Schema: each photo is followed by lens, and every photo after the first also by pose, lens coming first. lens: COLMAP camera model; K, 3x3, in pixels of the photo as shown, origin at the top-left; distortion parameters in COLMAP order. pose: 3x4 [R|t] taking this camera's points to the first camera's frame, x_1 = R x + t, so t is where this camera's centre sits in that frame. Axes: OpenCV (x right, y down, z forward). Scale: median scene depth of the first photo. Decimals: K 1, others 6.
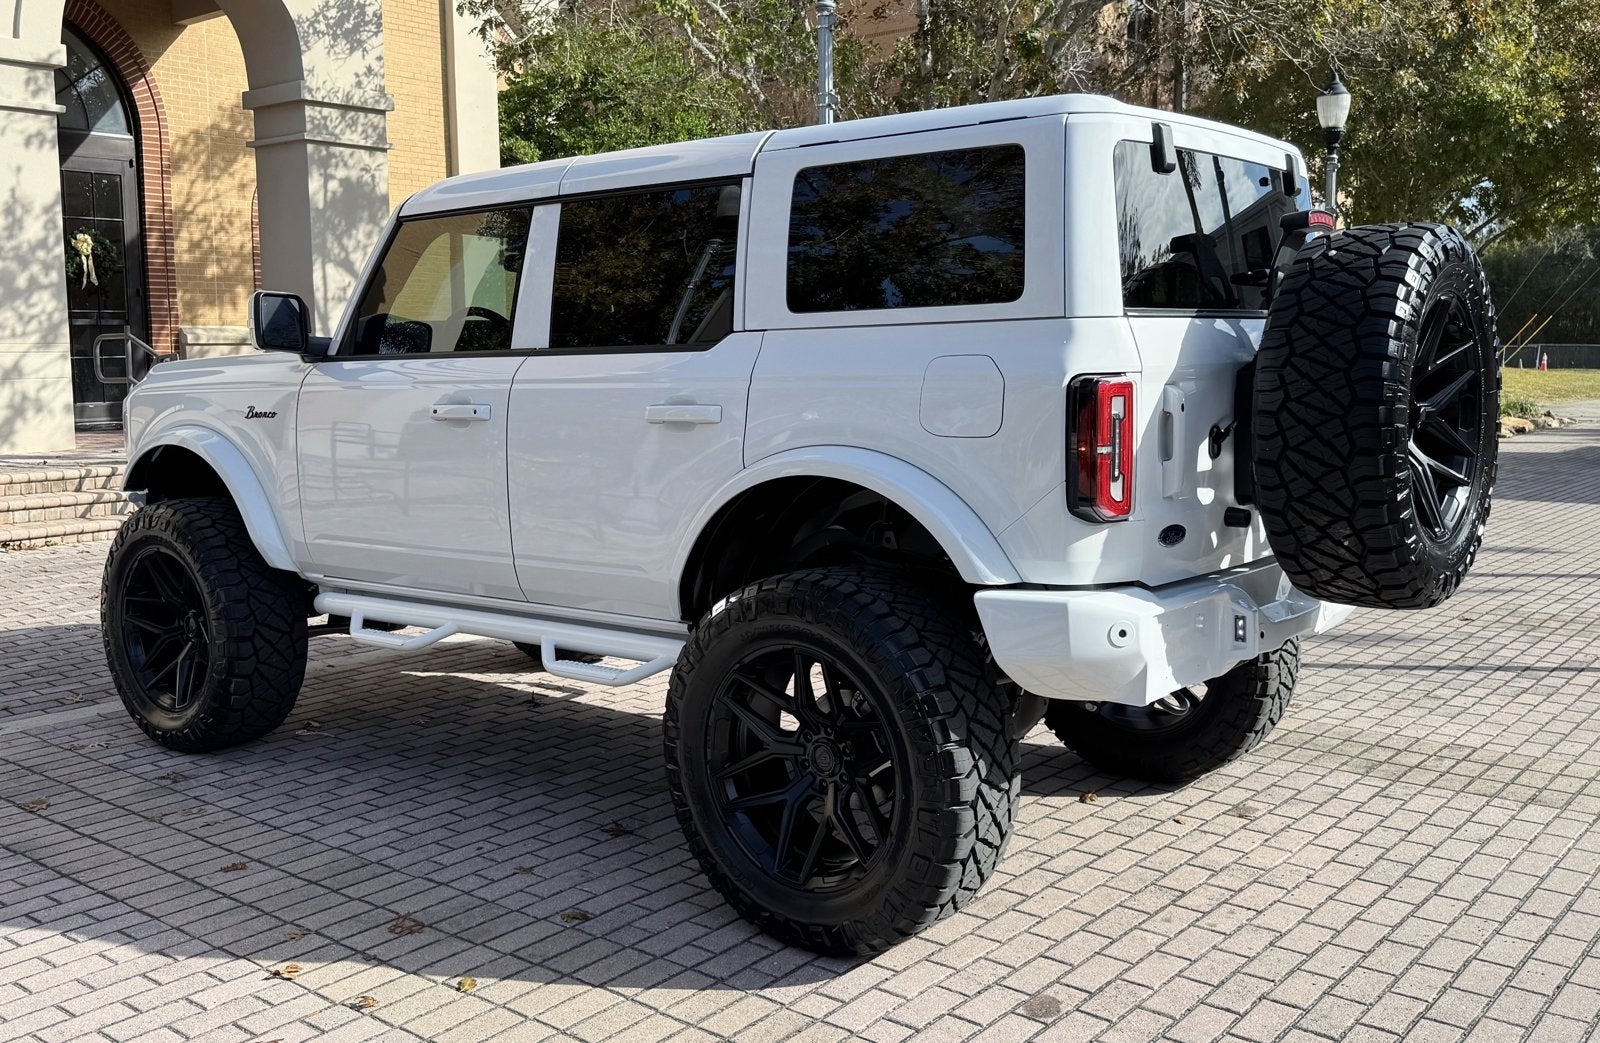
lens RADIAL K [[1482.9, 0, 805.6], [0, 1482.9, 467.4], [0, 0, 1]] dist [0.120260, -0.247260]
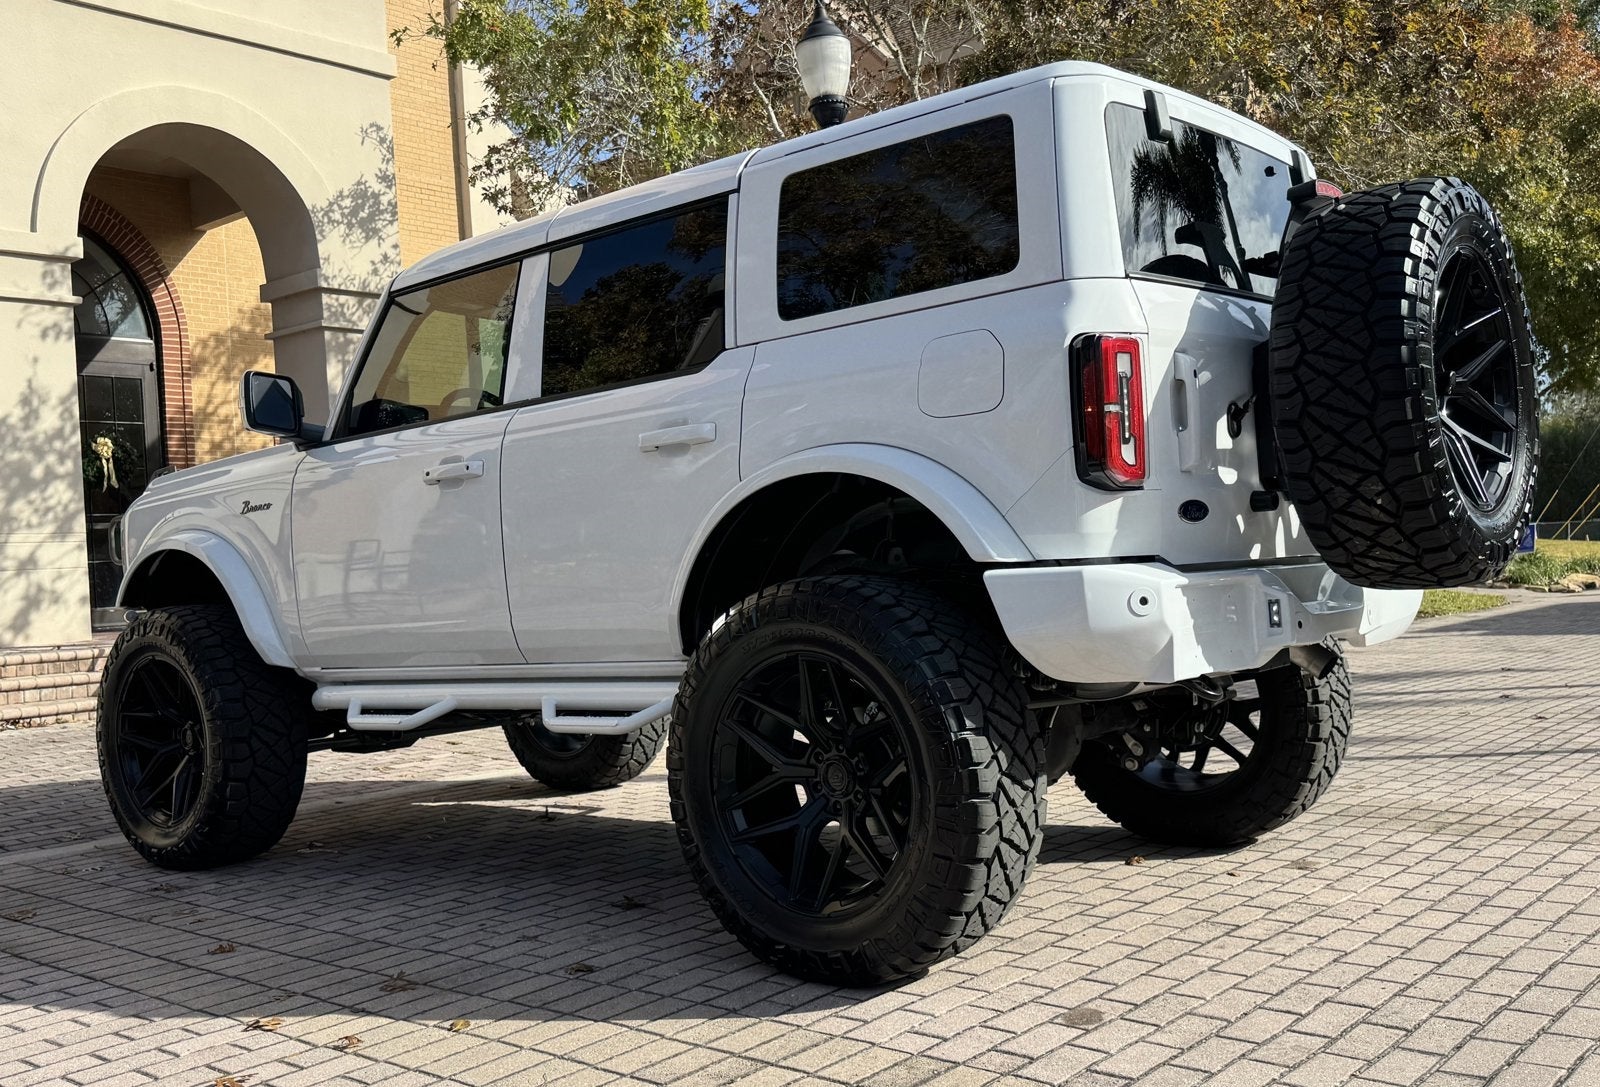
lens RADIAL K [[1522.1, 0, 800.0], [0, 1522.1, 543.5], [0, 0, 1]] dist [0.117230, -0.242658]
pose [[0.998462, -0.046969, -0.029441, 0.023277], [0.043800, 0.993989, -0.100339, 0.137935], [0.033976, 0.098895, 0.994518, 0.030296]]
